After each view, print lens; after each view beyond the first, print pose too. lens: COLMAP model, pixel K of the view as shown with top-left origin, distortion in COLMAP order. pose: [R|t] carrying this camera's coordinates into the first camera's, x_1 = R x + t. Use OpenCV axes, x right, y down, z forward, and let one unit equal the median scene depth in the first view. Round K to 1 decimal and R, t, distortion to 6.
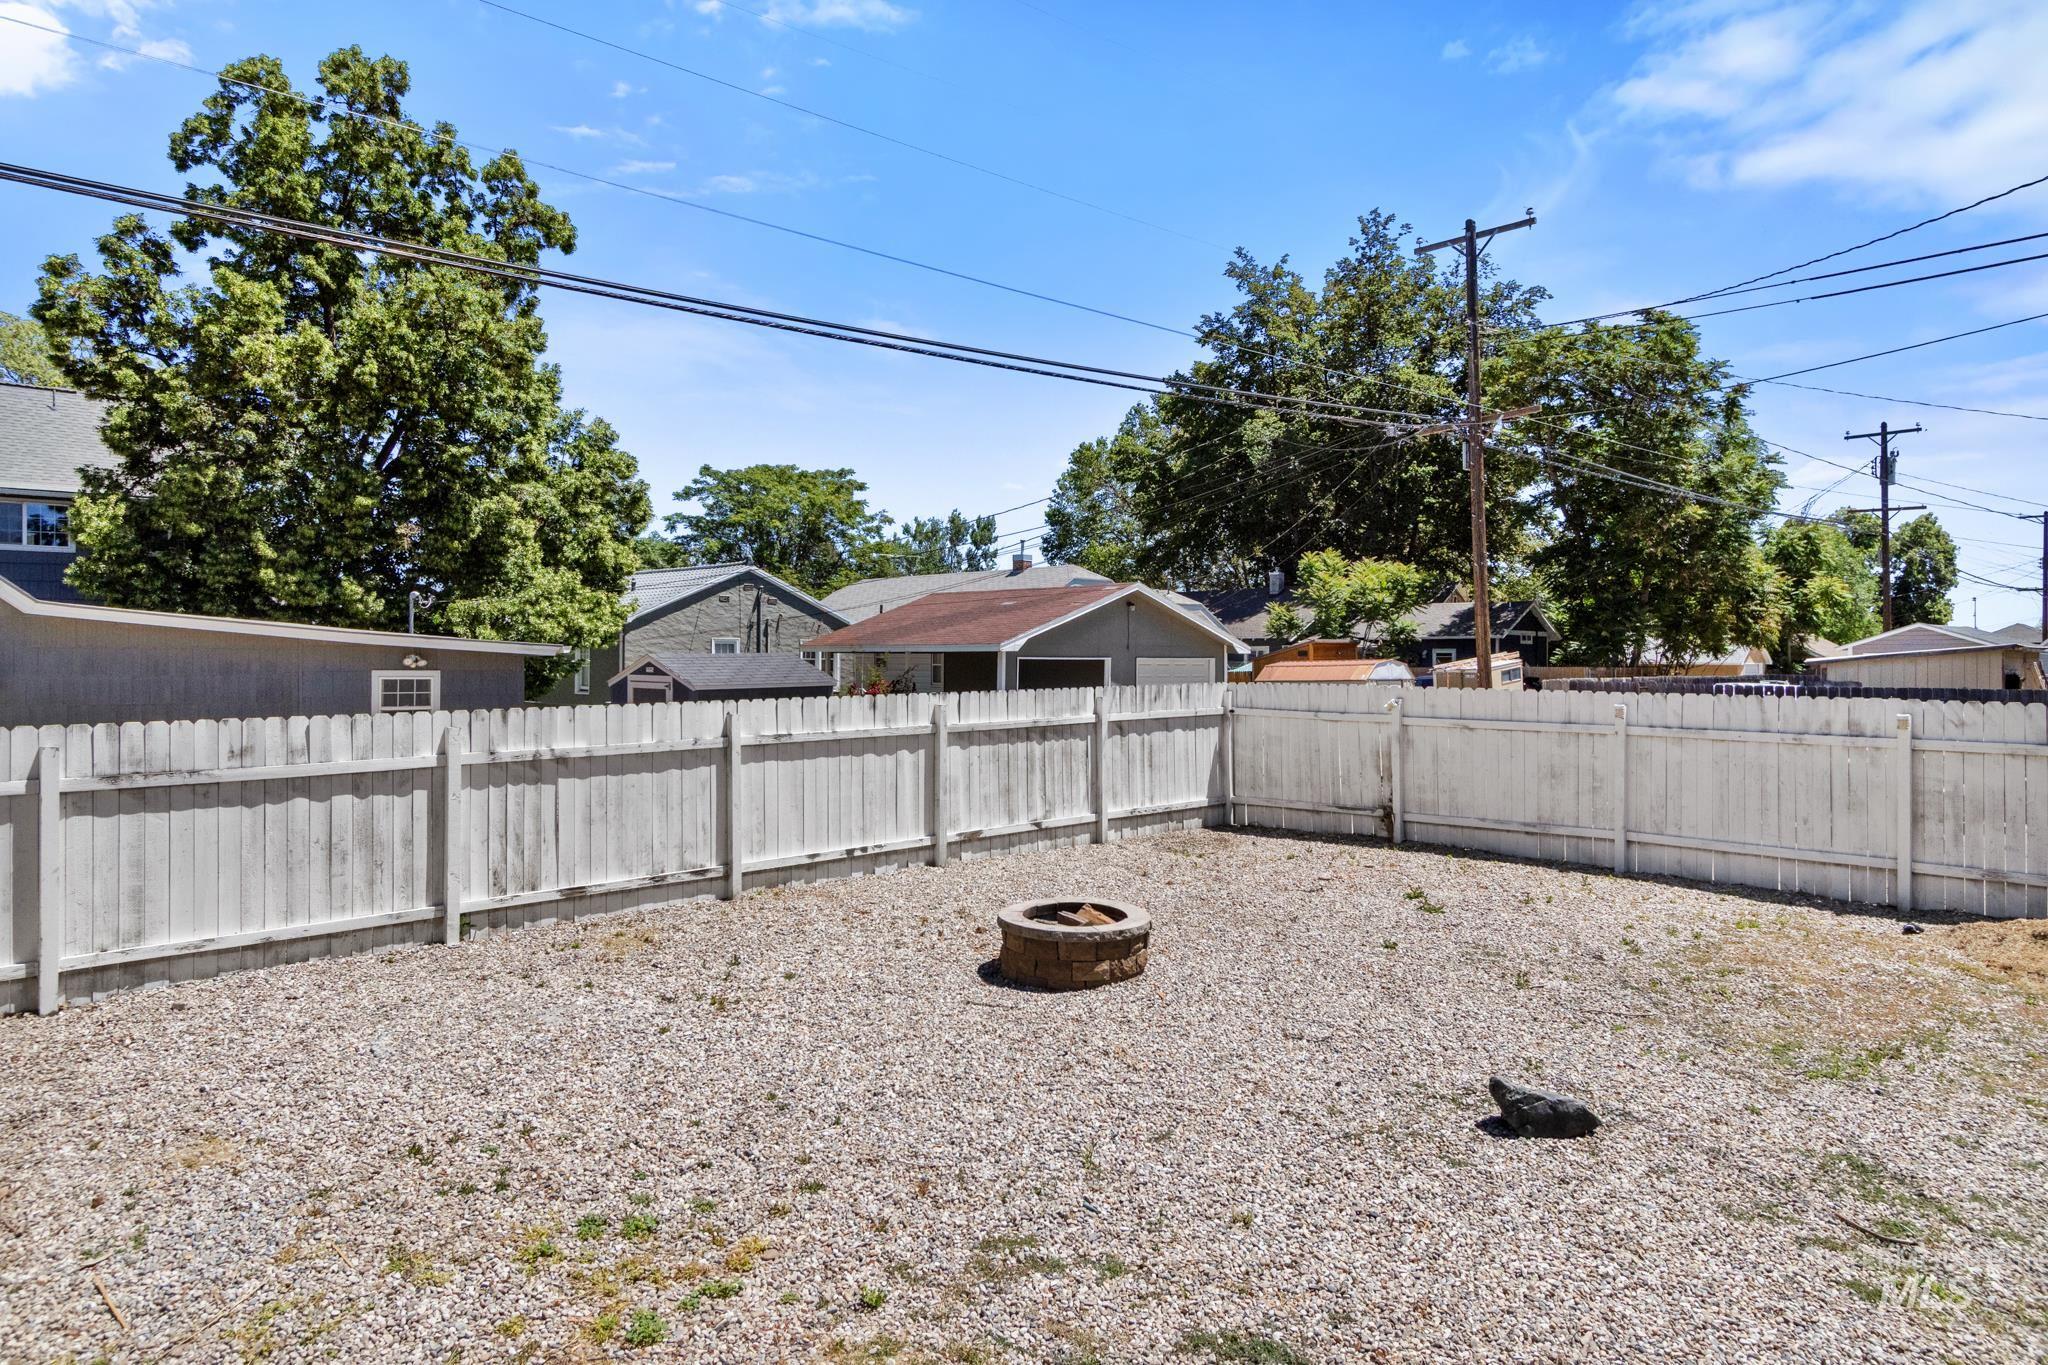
lens RADIAL K [[1239.0, 0, 1025.7], [0, 1239.0, 668.7], [0, 0, 1]] dist [-0.005968, 0.002236]
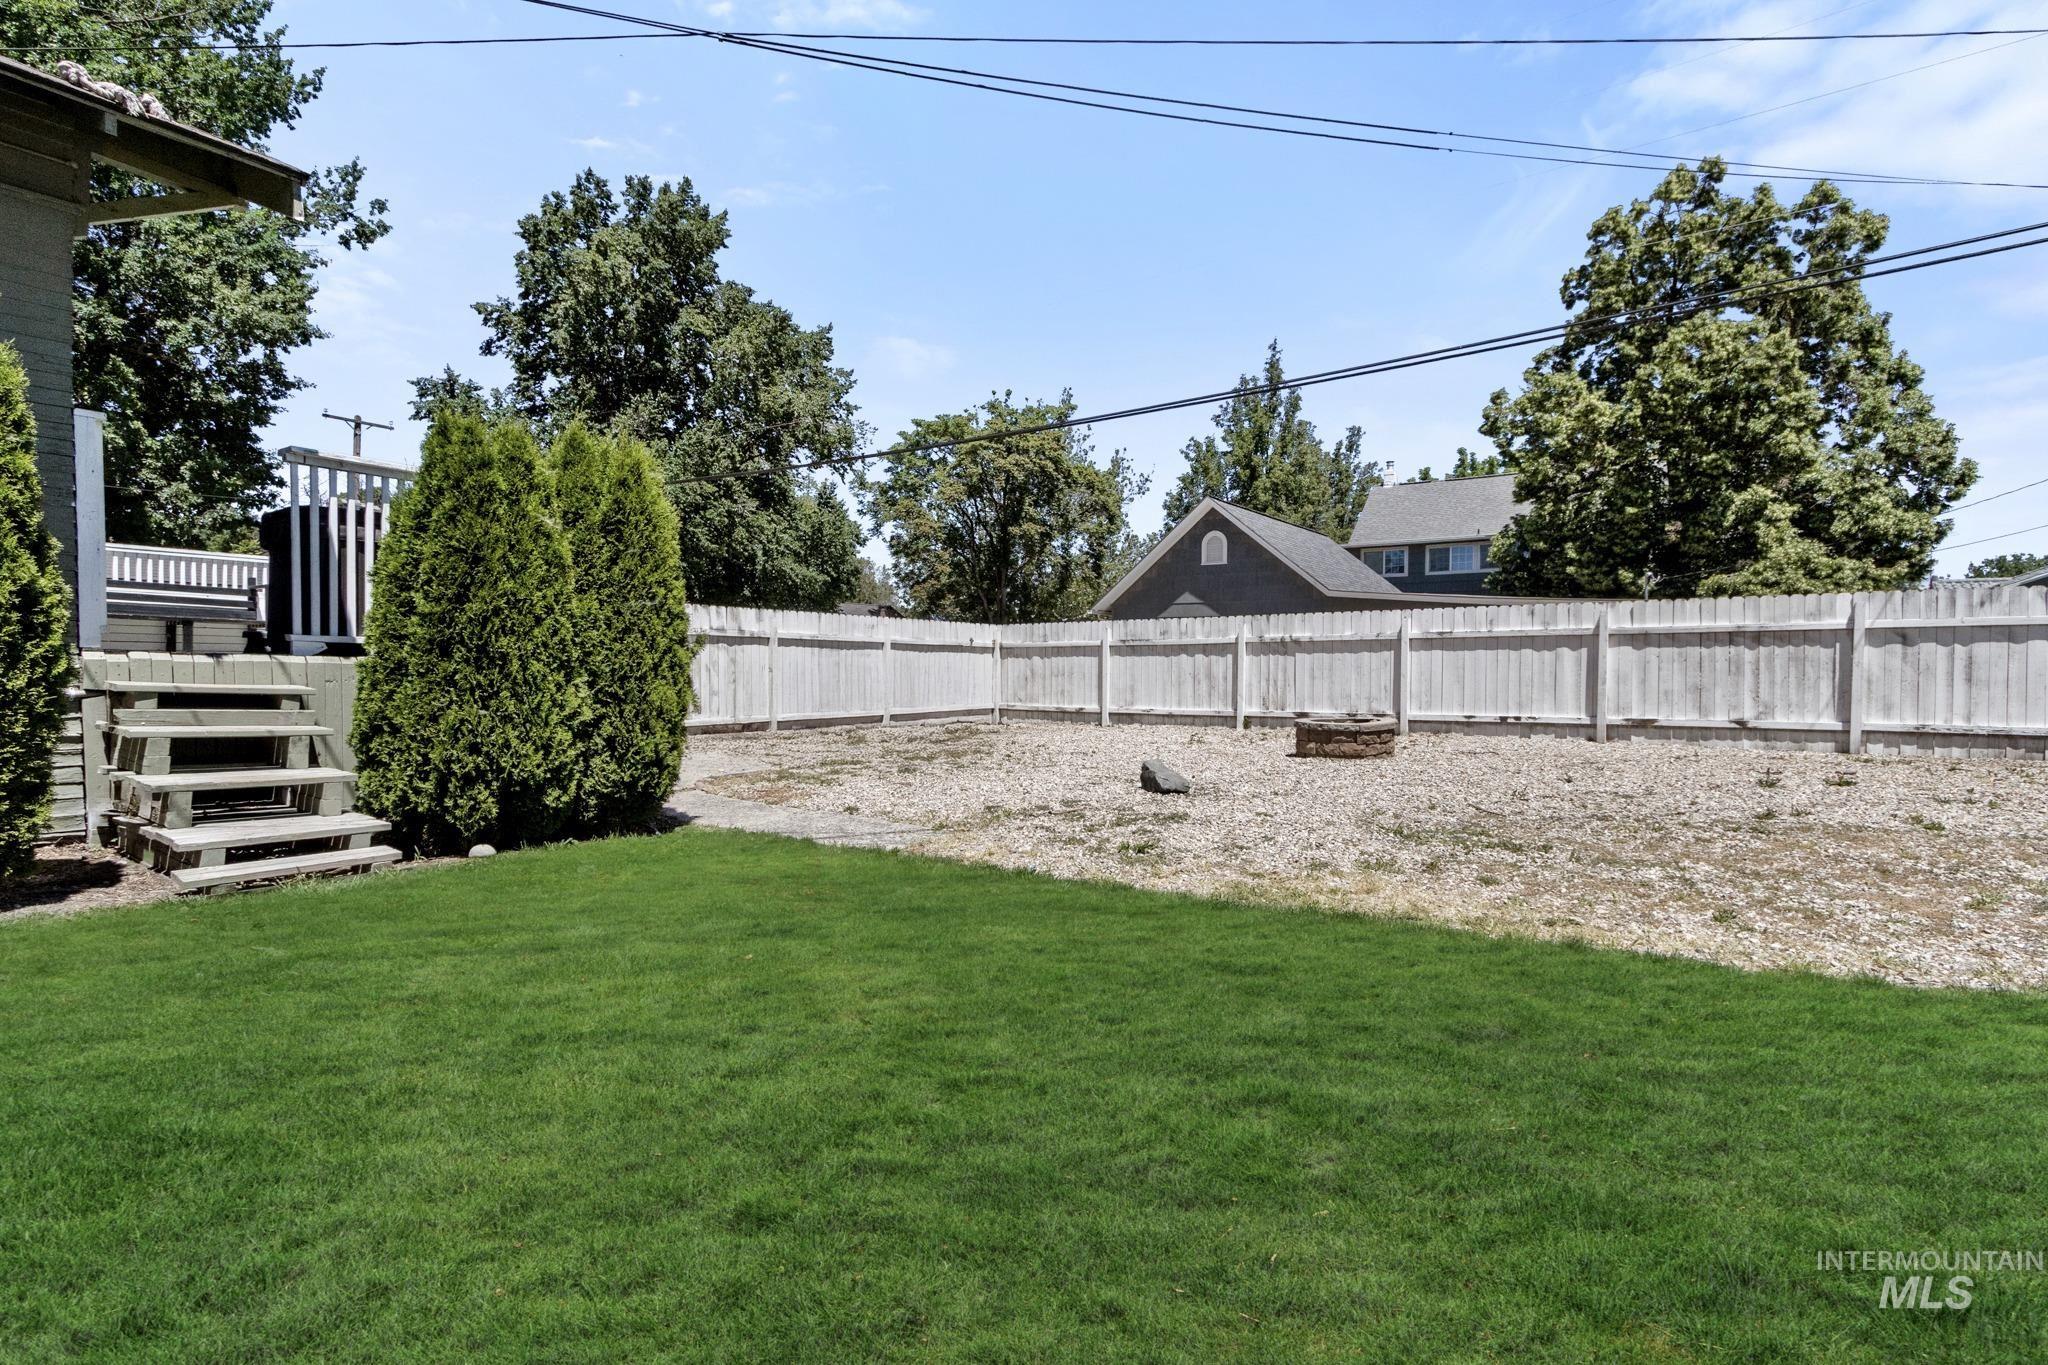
lens RADIAL K [[980.0, 0, 1007.0], [0, 980.0, 686.5], [0, 0, 1]] dist [-0.002094, 0.000010]
pose [[0.179650, 0.019600, -0.983535, 0.751414], [-0.012961, 0.999762, 0.017556, 0.090516], [0.983645, 0.009593, 0.179861, 0.232016]]
